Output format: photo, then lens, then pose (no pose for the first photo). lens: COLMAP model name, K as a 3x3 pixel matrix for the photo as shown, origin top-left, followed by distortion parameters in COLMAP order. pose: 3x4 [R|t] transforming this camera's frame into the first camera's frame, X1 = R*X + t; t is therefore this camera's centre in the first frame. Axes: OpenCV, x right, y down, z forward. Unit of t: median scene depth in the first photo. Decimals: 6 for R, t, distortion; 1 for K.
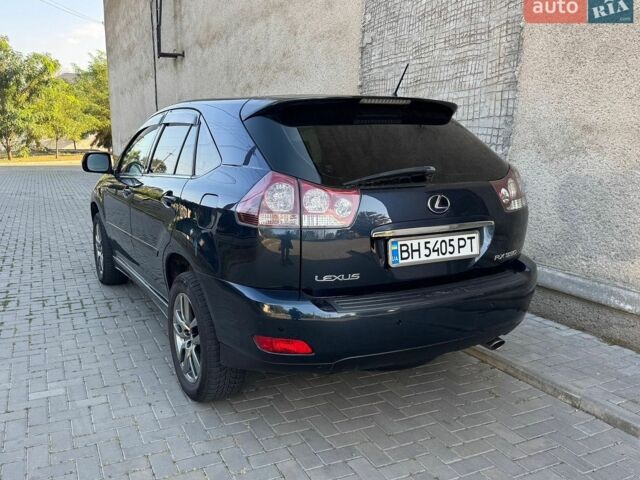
lens RADIAL K [[543.7, 0, 285.6], [0, 543.7, 267.7], [0, 0, 1]] dist [0.024803, -0.011090]
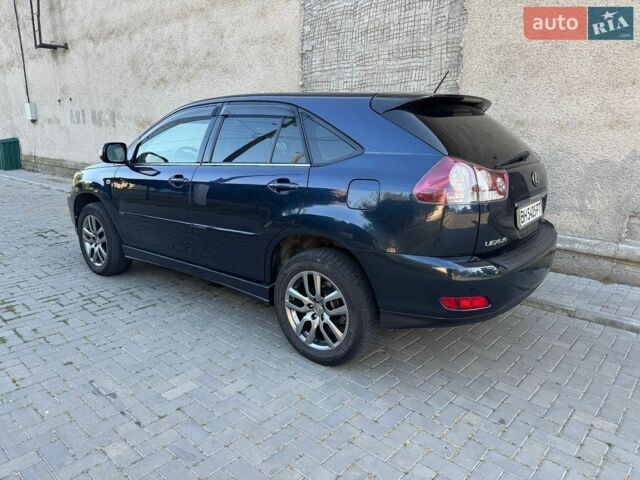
lens RADIAL K [[449.1, 0, 317.1], [0, 449.1, 239.5], [0, 0, 1]] dist [0.046107, -0.053247]
pose [[0.916266, -0.093031, 0.389618, -0.346841], [0.090556, 0.995584, 0.024761, -0.024694], [-0.390201, 0.012595, 0.920644, 0.106365]]
